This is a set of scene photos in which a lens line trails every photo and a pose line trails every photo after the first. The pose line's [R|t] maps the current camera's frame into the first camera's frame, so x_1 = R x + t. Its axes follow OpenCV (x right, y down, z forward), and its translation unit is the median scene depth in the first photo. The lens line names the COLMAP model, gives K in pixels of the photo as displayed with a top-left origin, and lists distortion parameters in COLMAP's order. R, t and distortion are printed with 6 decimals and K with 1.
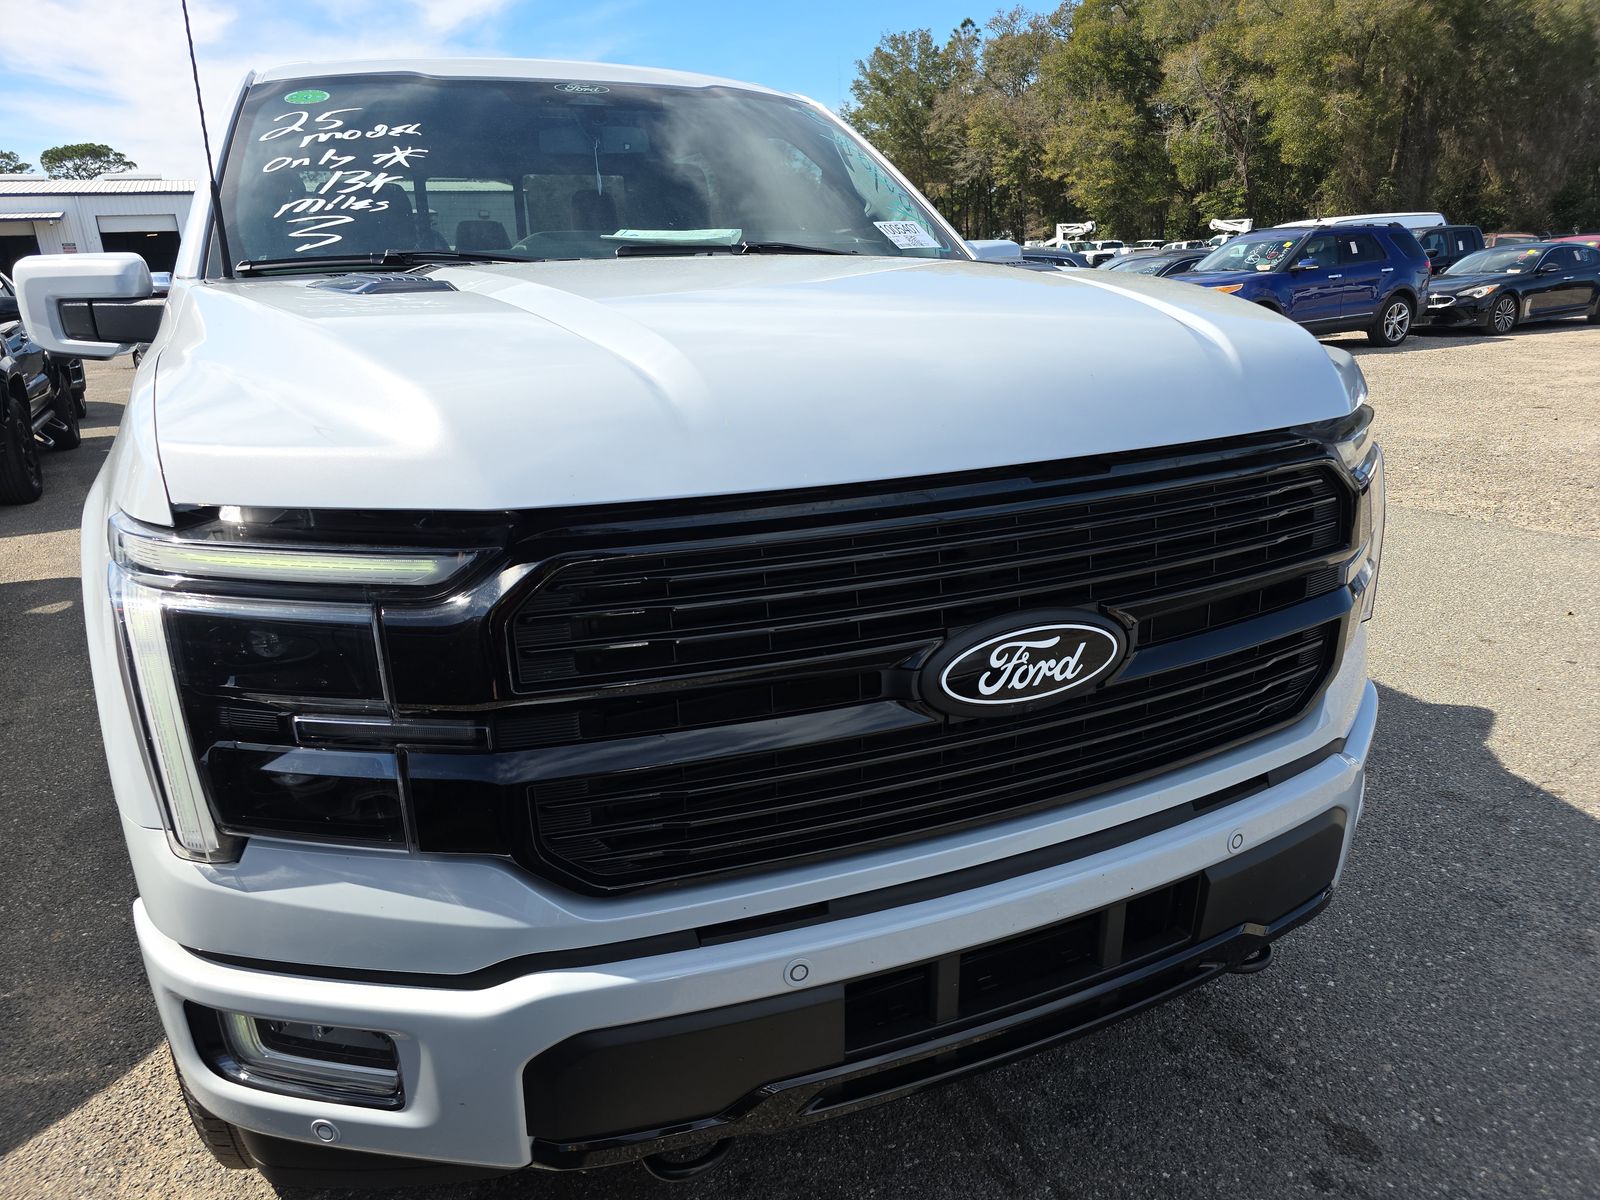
lens RADIAL K [[1081.2, 0, 807.7], [0, 1081.2, 598.8], [0, 0, 1]] dist [0.055036, -0.048180]
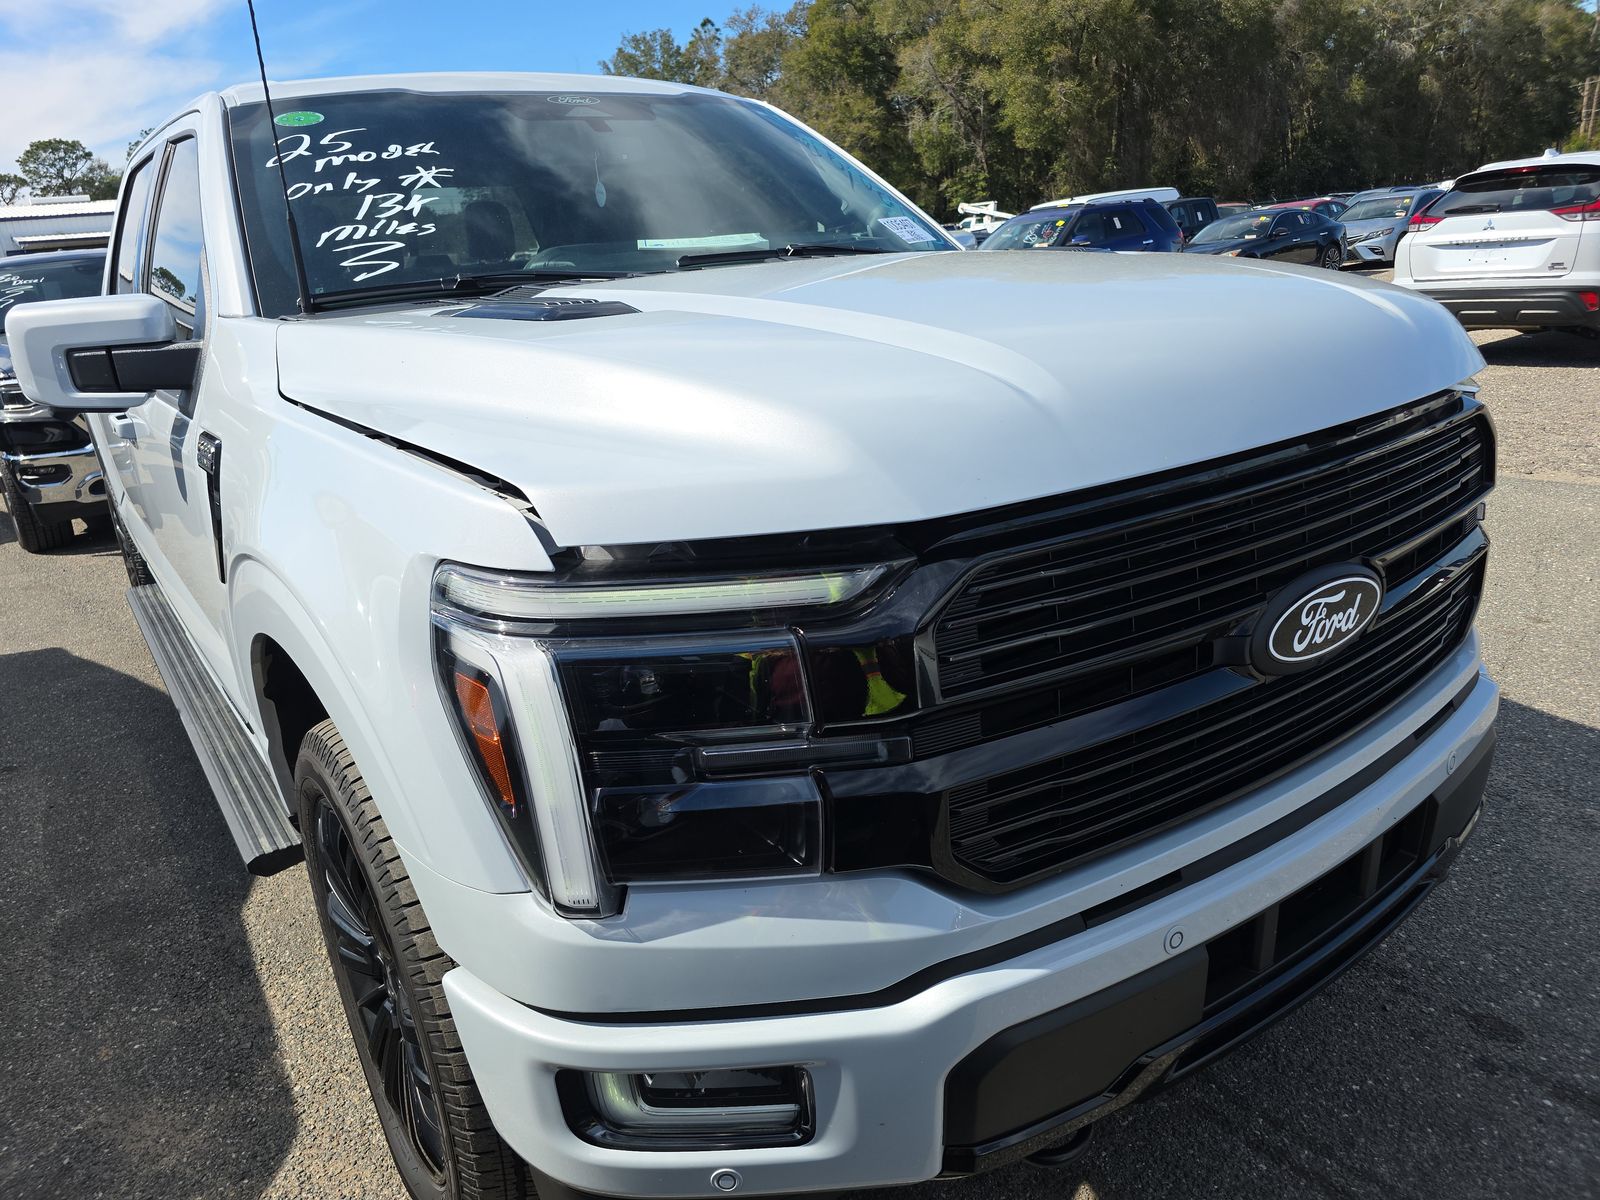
lens RADIAL K [[1081.2, 0, 798.5], [0, 1081.2, 568.8], [0, 0, 1]] dist [0.055036, -0.048180]
pose [[0.981227, -0.102957, 0.163075, -0.310781], [0.106496, 0.994227, -0.013086, -0.019397], [-0.160786, 0.030207, 0.986527, 0.015980]]
